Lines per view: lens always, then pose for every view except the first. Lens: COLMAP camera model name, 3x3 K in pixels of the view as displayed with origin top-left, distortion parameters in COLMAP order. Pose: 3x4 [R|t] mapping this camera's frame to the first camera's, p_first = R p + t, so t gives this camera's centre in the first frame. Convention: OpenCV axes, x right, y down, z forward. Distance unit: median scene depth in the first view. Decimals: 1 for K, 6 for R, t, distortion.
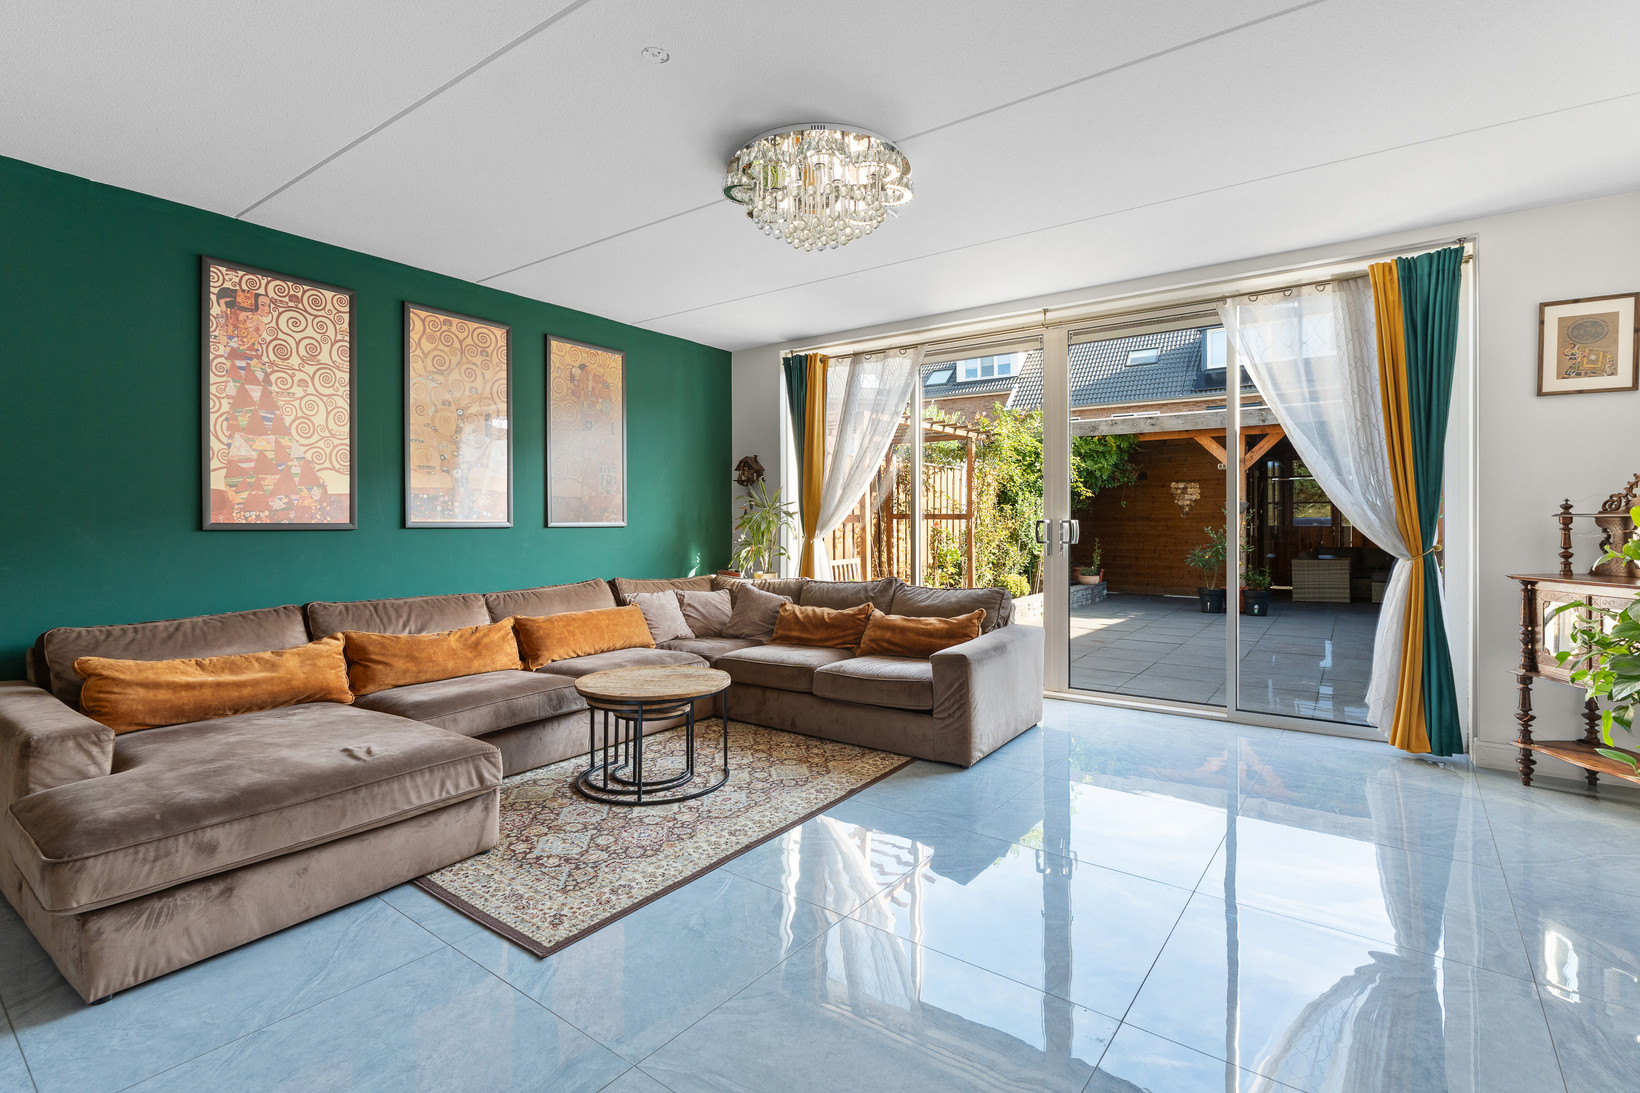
lens RADIAL K [[765.9, 0, 822.3], [0, 765.9, 528.9], [0, 0, 1]] dist [0.002725, -0.001125]
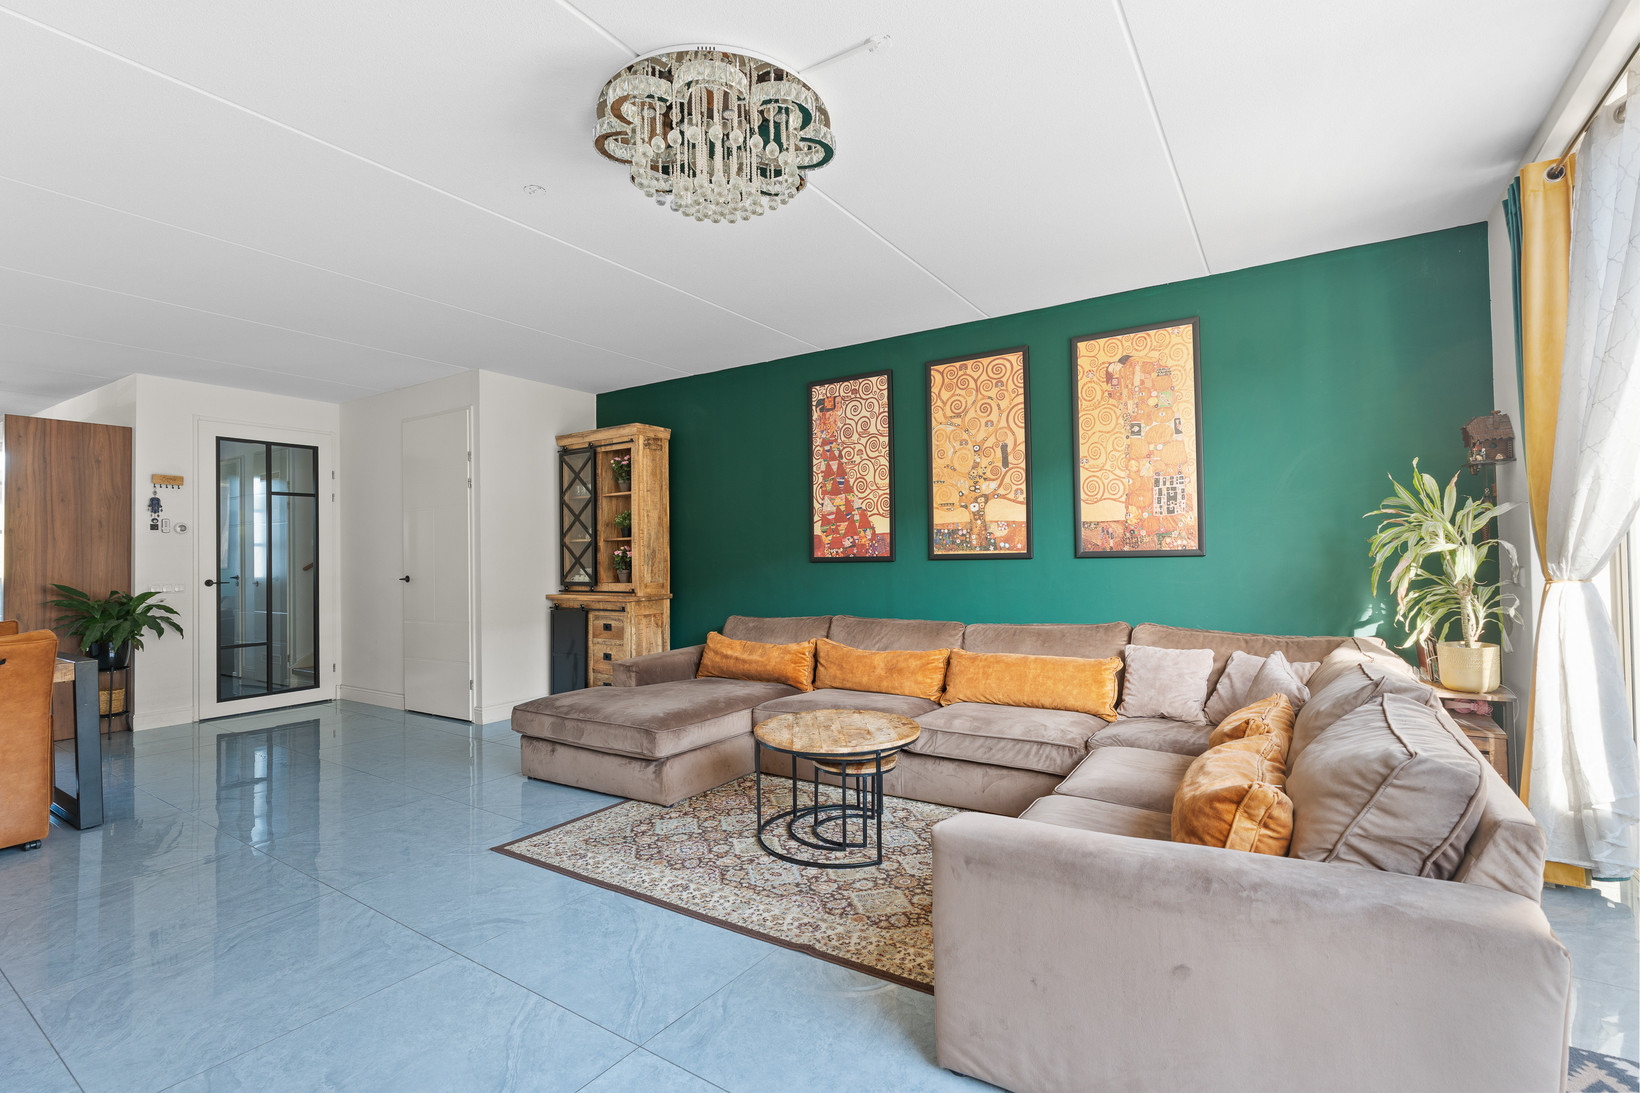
lens RADIAL K [[765.9, 0, 821.5], [0, 765.9, 547.4], [0, 0, 1]] dist [0.002725, -0.001125]
pose [[0.036985, -0.013646, -0.999223, 0.662662], [0.007928, 0.999879, -0.013361, -0.006567], [0.999284, -0.007428, 0.037089, 0.896836]]
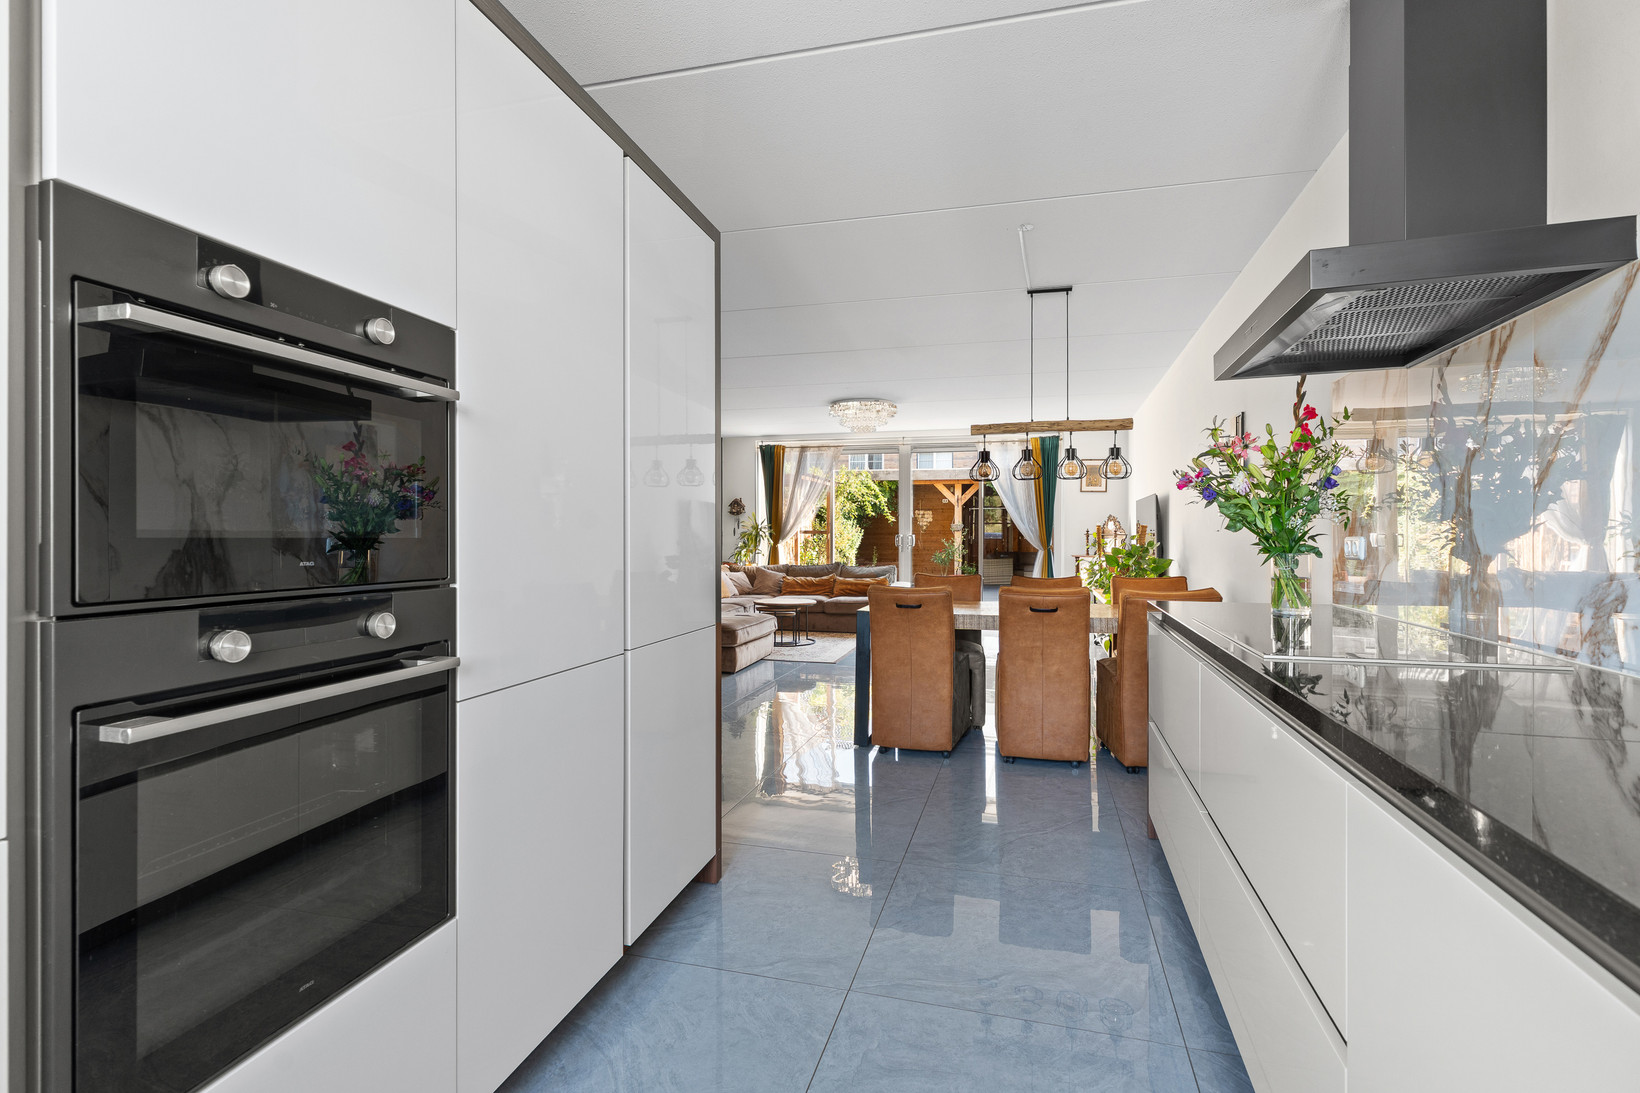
lens RADIAL K [[765.9, 0, 829.9], [0, 765.9, 542.3], [0, 0, 1]] dist [0.002725, -0.001125]
pose [[0.927055, -0.000674, 0.374924, -0.937853], [0.000571, 1.000000, 0.000387, 0.010867], [-0.374925, -0.000145, 0.927055, -1.214892]]
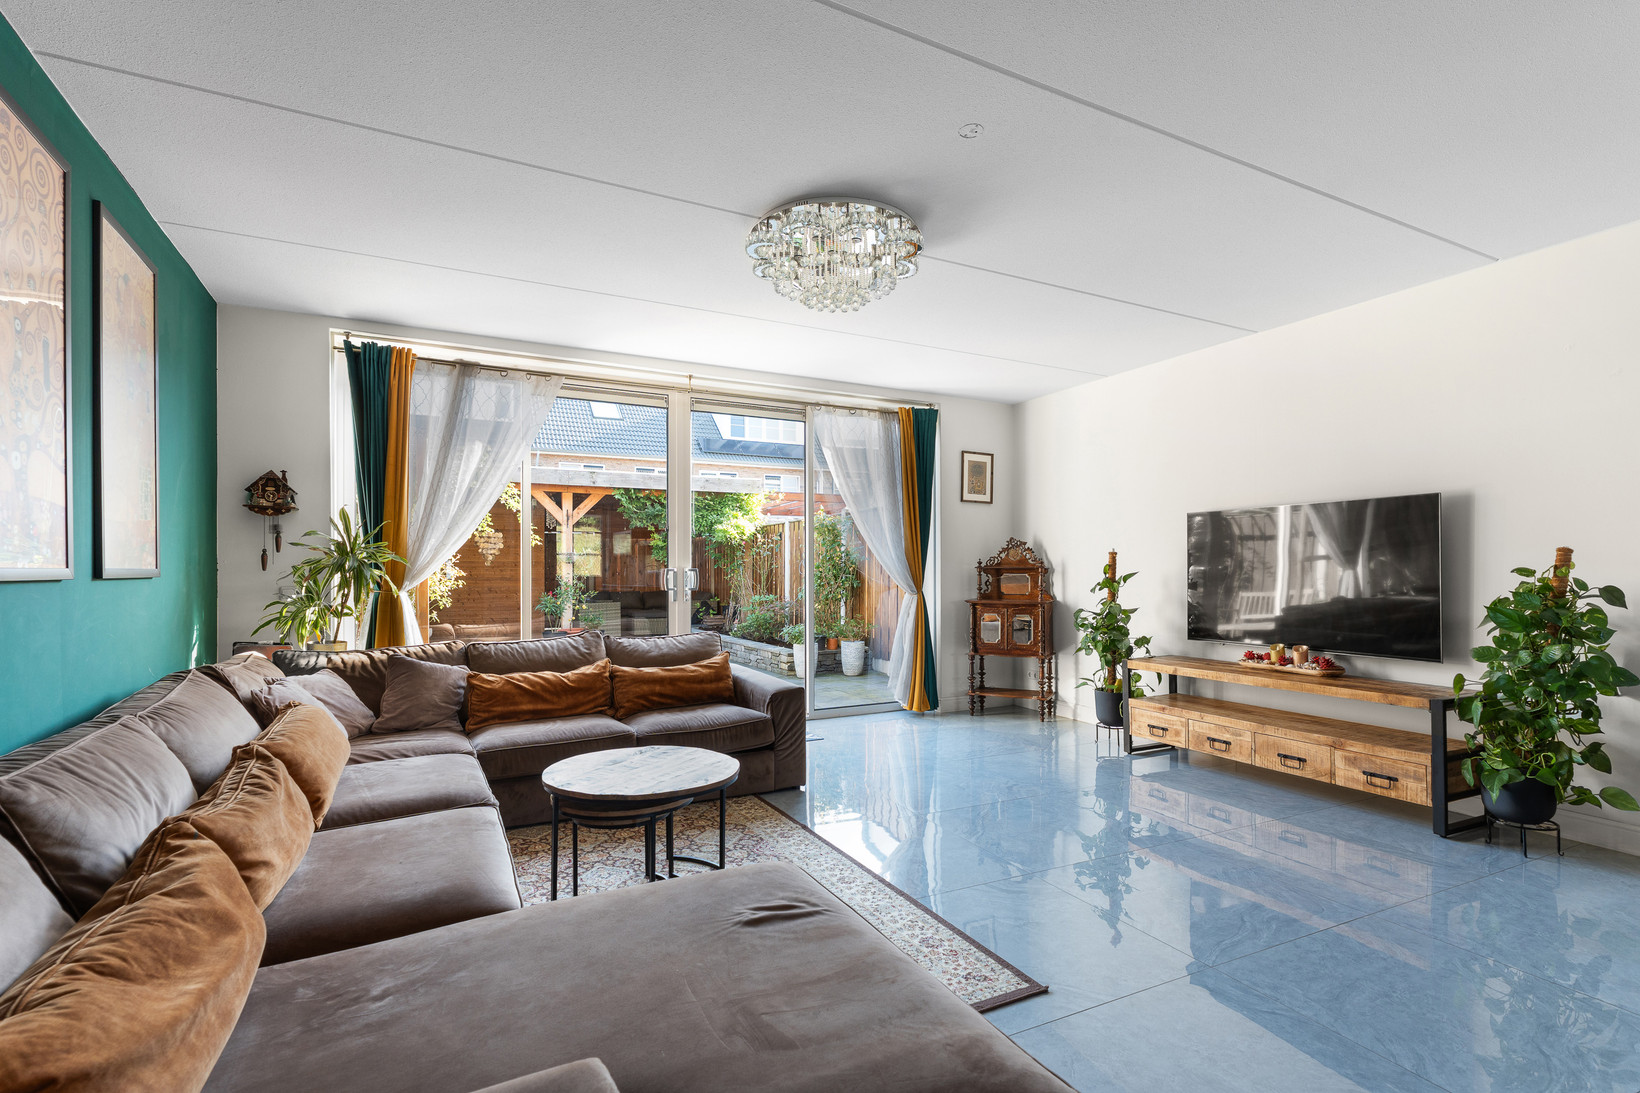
lens RADIAL K [[765.9, 0, 827.5], [0, 765.9, 579.2], [0, 0, 1]] dist [0.002725, -0.001125]
pose [[0.448313, -0.009771, 0.893823, -0.796811], [0.007480, 0.999946, 0.007179, -0.003951], [-0.893845, 0.003467, 0.448362, 0.447617]]
